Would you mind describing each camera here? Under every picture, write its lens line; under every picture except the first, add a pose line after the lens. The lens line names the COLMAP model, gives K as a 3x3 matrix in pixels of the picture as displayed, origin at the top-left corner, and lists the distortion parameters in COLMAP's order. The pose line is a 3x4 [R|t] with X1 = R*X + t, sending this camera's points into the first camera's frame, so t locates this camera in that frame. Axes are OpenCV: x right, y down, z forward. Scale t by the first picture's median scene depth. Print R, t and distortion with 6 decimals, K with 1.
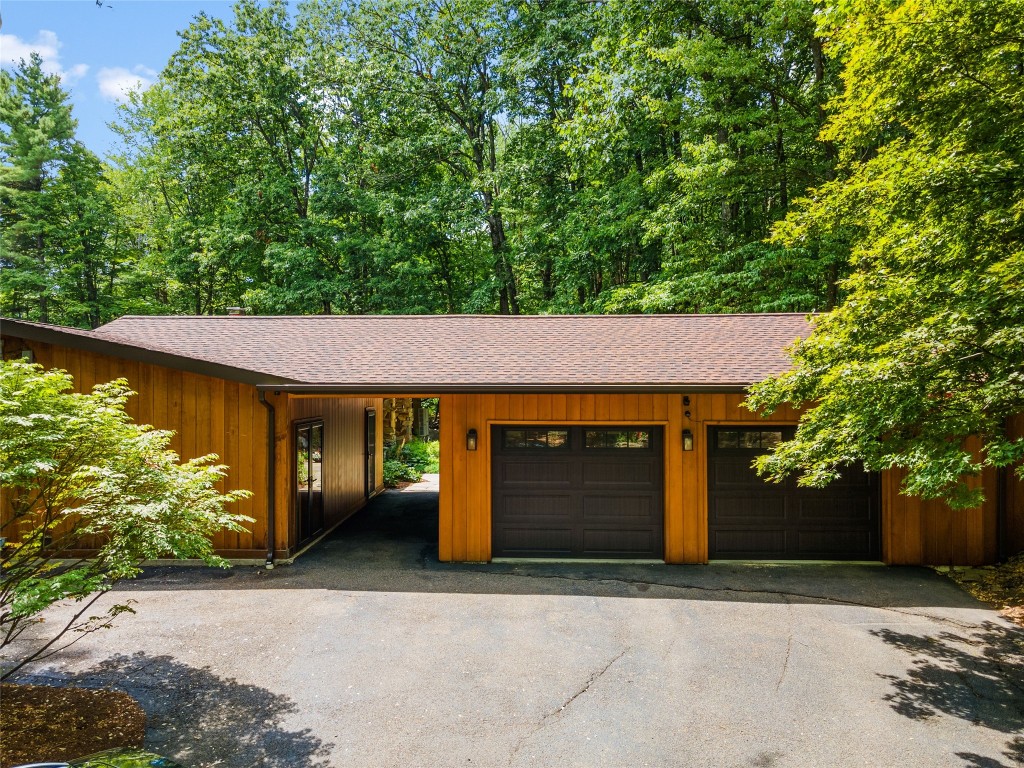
lens RADIAL K [[756.8, 0, 512.0], [0, 756.8, 384.0], [0, 0, 1]] dist [0.026170, 0.001636]
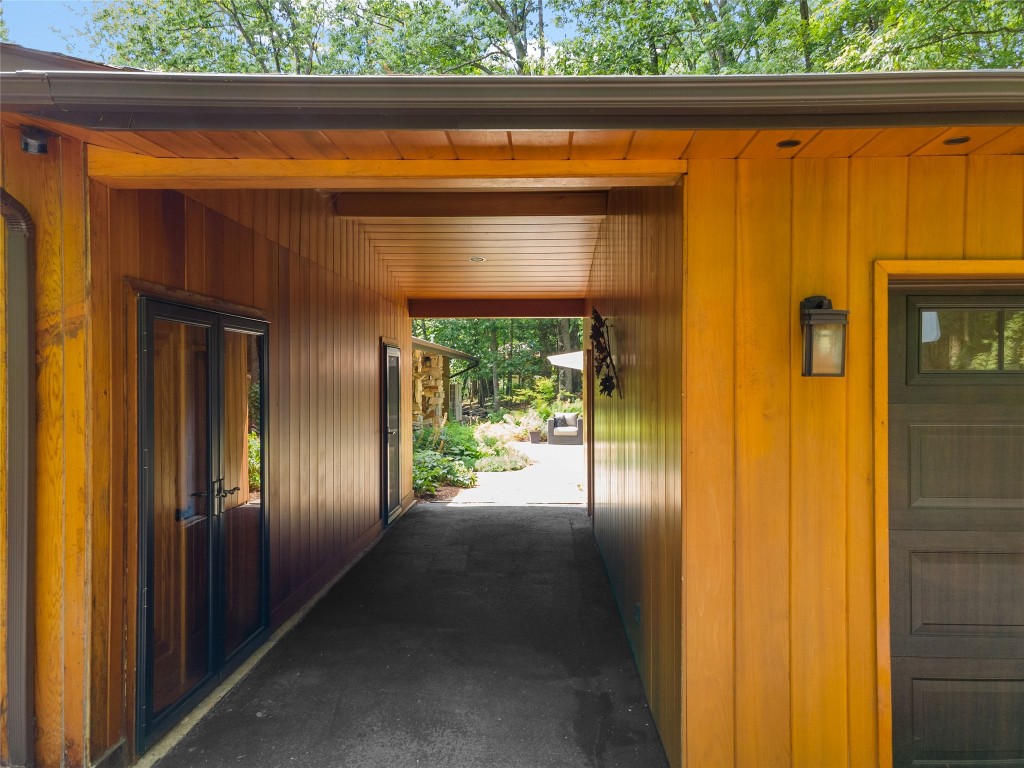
lens RADIAL K [[756.8, 0, 512.0], [0, 756.8, 384.0], [0, 0, 1]] dist [0.026170, 0.001636]
pose [[0.999937, -0.002080, -0.011028, -0.087237], [0.002091, 0.999997, 0.001032, 0.051582], [0.011025, -0.001055, 0.999939, 0.431581]]
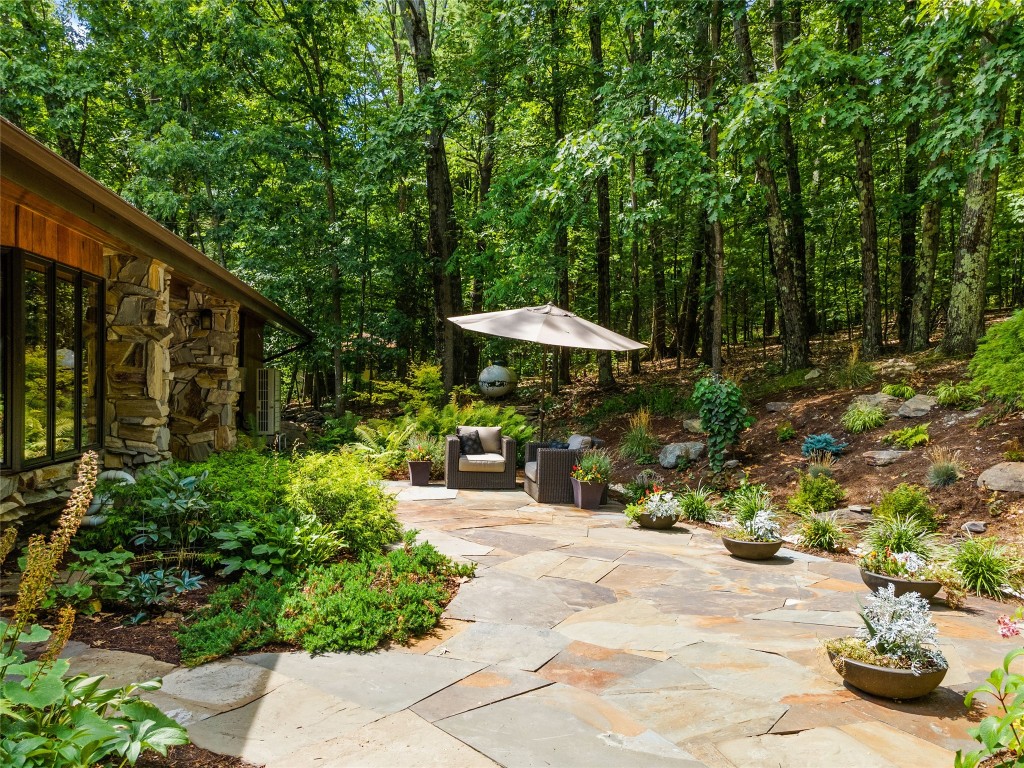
lens RADIAL K [[756.8, 0, 512.0], [0, 756.8, 384.0], [0, 0, 1]] dist [0.026170, 0.001636]
pose [[0.979861, 0.030905, 0.197274, -0.109210], [-0.030181, 0.999522, -0.006675, 0.063980], [-0.197386, 0.000587, 0.980326, 0.903337]]
